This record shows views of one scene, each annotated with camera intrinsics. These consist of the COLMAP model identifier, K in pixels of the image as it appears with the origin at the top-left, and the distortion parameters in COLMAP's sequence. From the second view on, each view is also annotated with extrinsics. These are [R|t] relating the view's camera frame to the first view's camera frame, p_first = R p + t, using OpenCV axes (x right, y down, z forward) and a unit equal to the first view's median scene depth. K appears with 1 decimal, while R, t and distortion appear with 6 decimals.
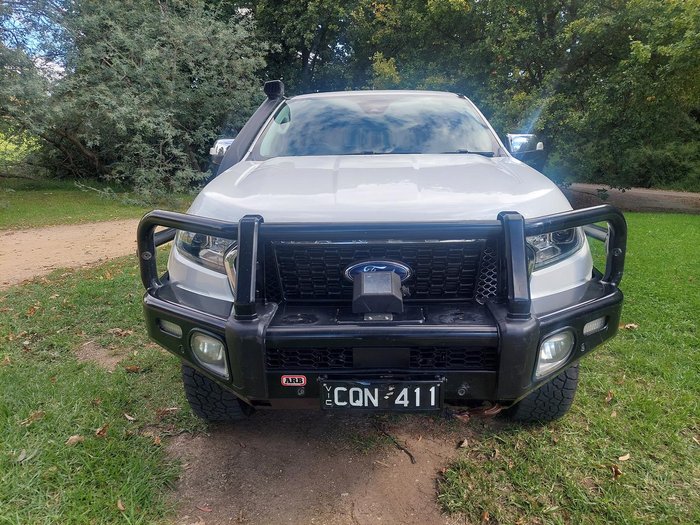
lens RADIAL K [[514.8, 0, 351.3], [0, 514.8, 243.7], [0, 0, 1]] dist [0.069225, -0.076226]
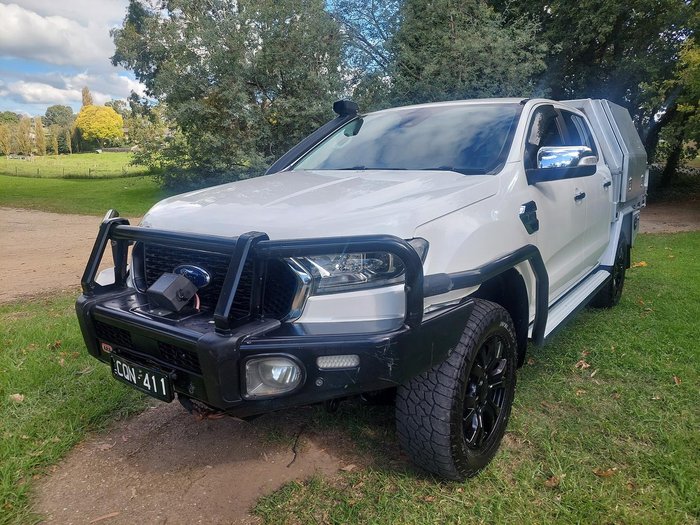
lens RADIAL K [[514.8, 0, 351.3], [0, 514.8, 243.7], [0, 0, 1]] dist [0.069225, -0.076226]
pose [[0.826659, 0.093064, -0.554953, 0.115738], [-0.098542, 0.994931, 0.020059, -0.008662], [0.554007, 0.038104, 0.831640, 0.027197]]
